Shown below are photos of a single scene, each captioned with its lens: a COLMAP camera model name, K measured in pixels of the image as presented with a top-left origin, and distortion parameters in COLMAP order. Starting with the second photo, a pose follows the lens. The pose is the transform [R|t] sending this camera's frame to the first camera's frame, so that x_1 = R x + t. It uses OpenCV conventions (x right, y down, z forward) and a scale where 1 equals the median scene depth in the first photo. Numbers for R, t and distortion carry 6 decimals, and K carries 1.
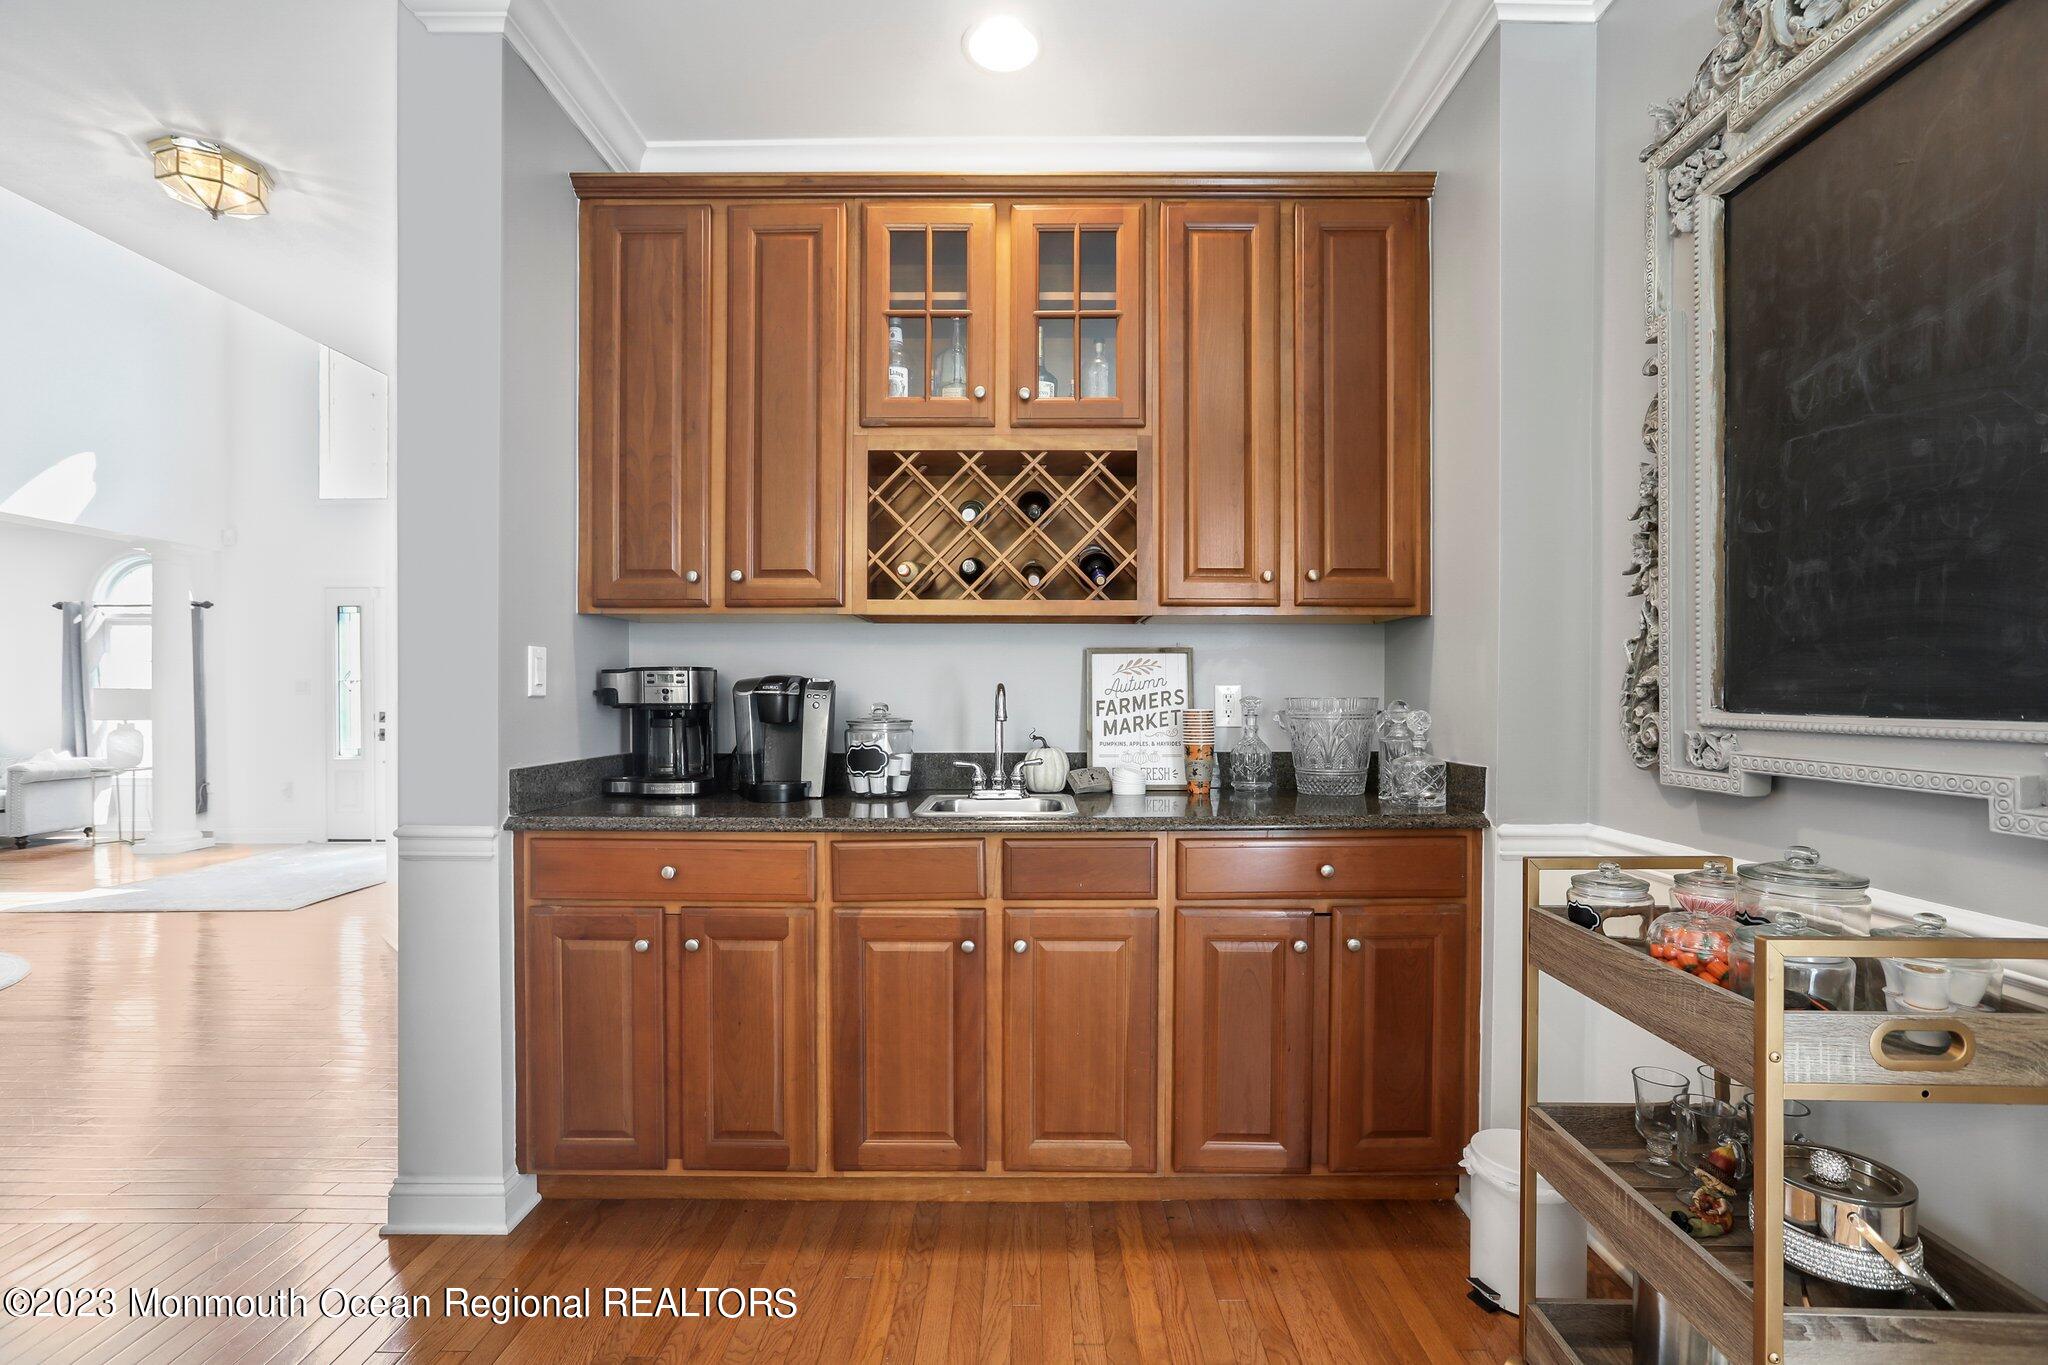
lens RADIAL K [[930.8, 0, 1030.9], [0, 930.8, 680.5], [0, 0, 1]] dist [-0.014986, 0.010945]
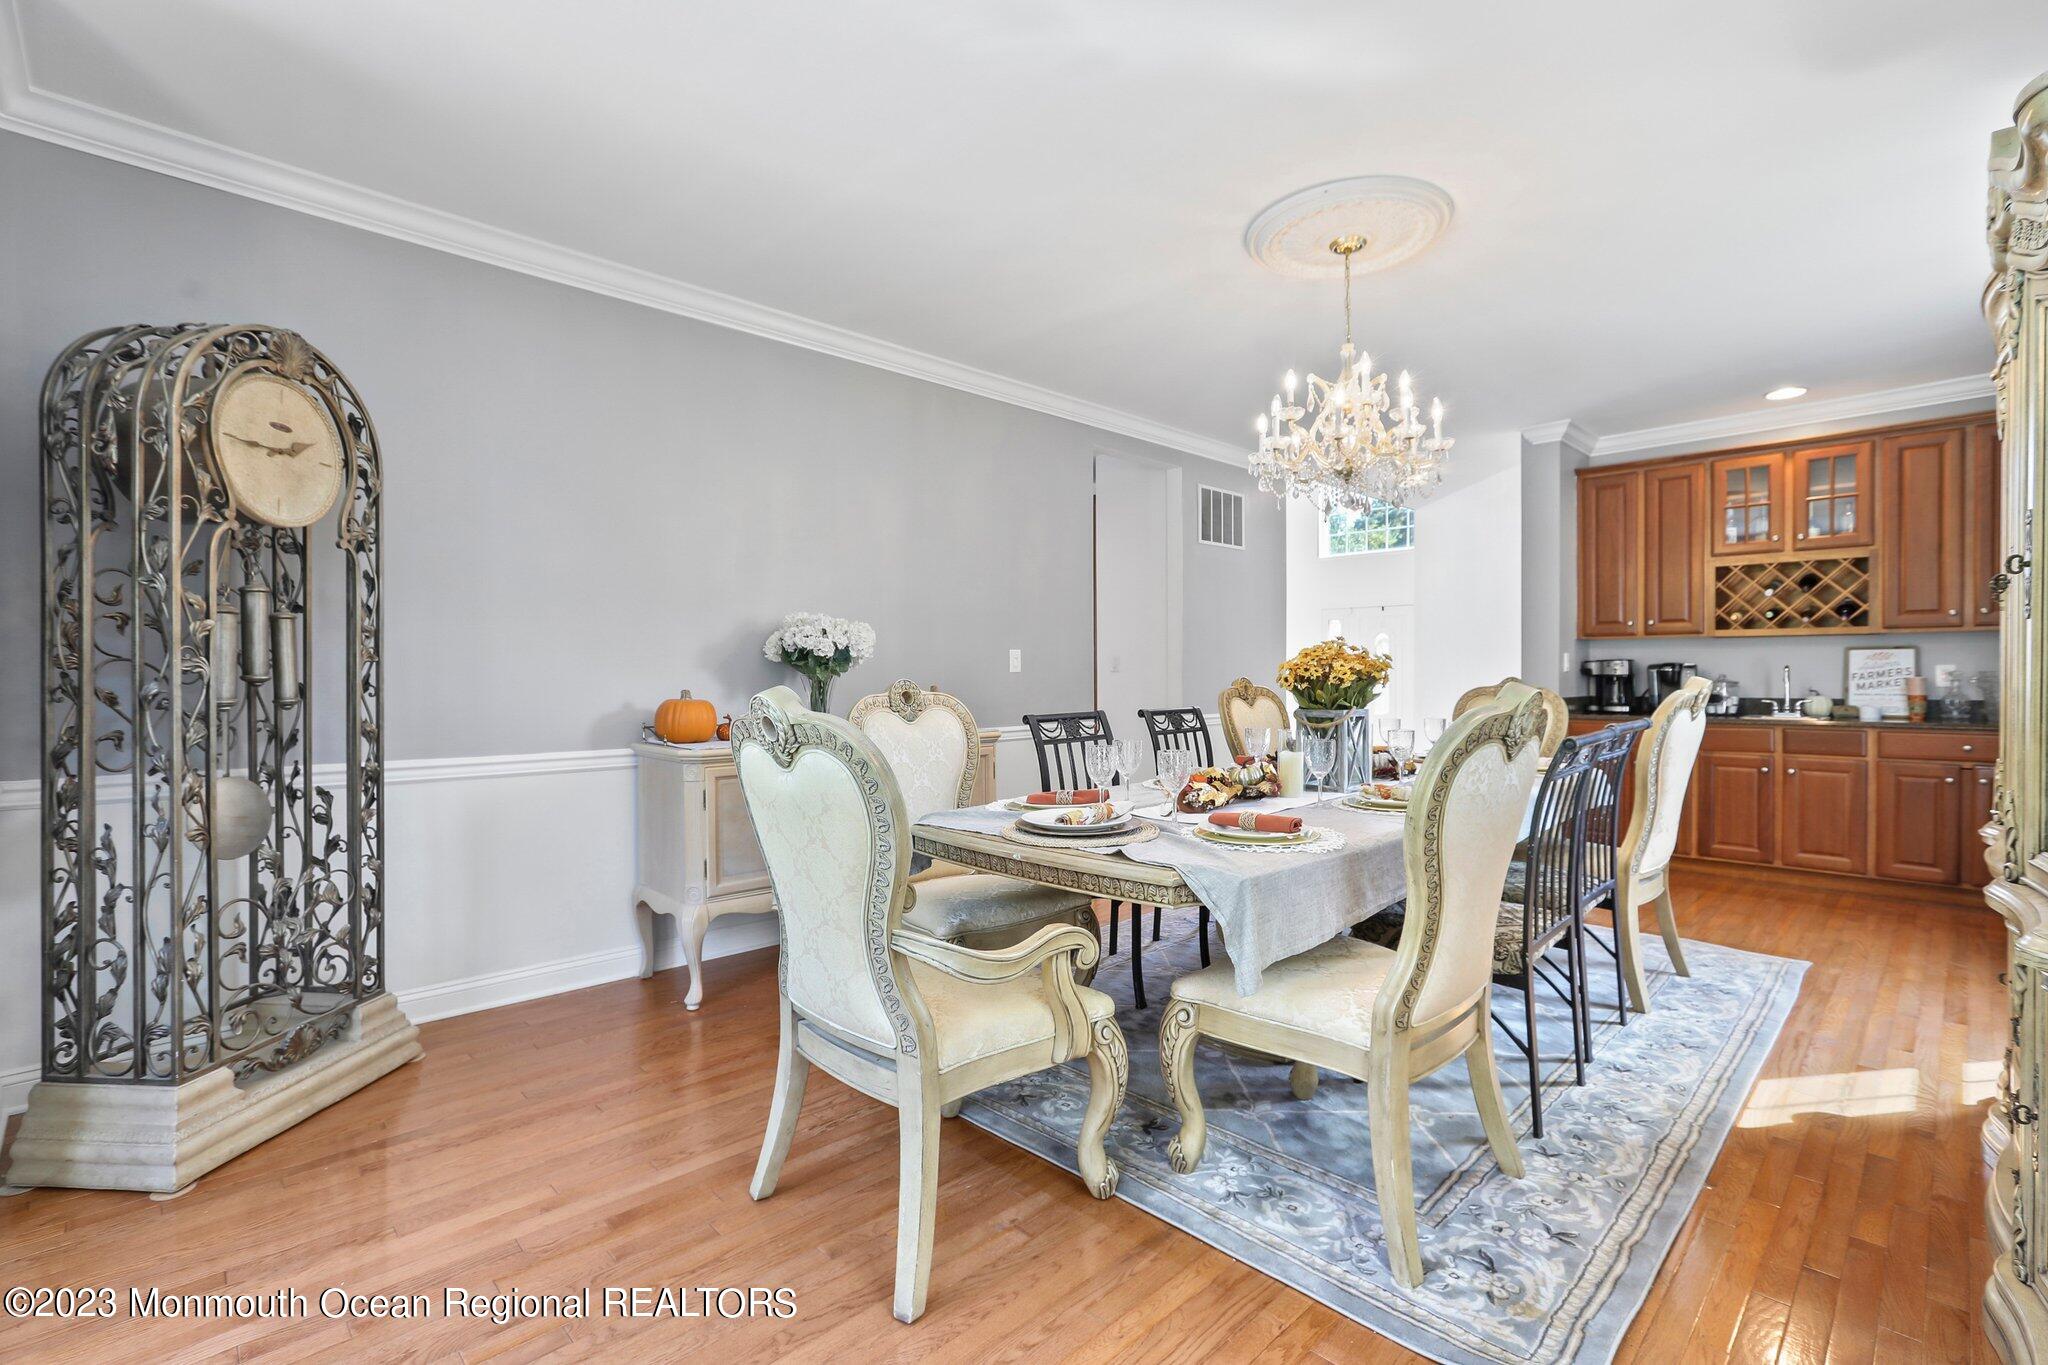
lens RADIAL K [[930.8, 0, 1030.9], [0, 930.8, 680.5], [0, 0, 1]] dist [-0.014986, 0.010945]
pose [[0.696381, 0.003872, -0.717662, 0.300840], [0.009909, 0.999838, 0.015009, -0.012003], [0.717604, -0.017563, 0.696230, -1.872633]]
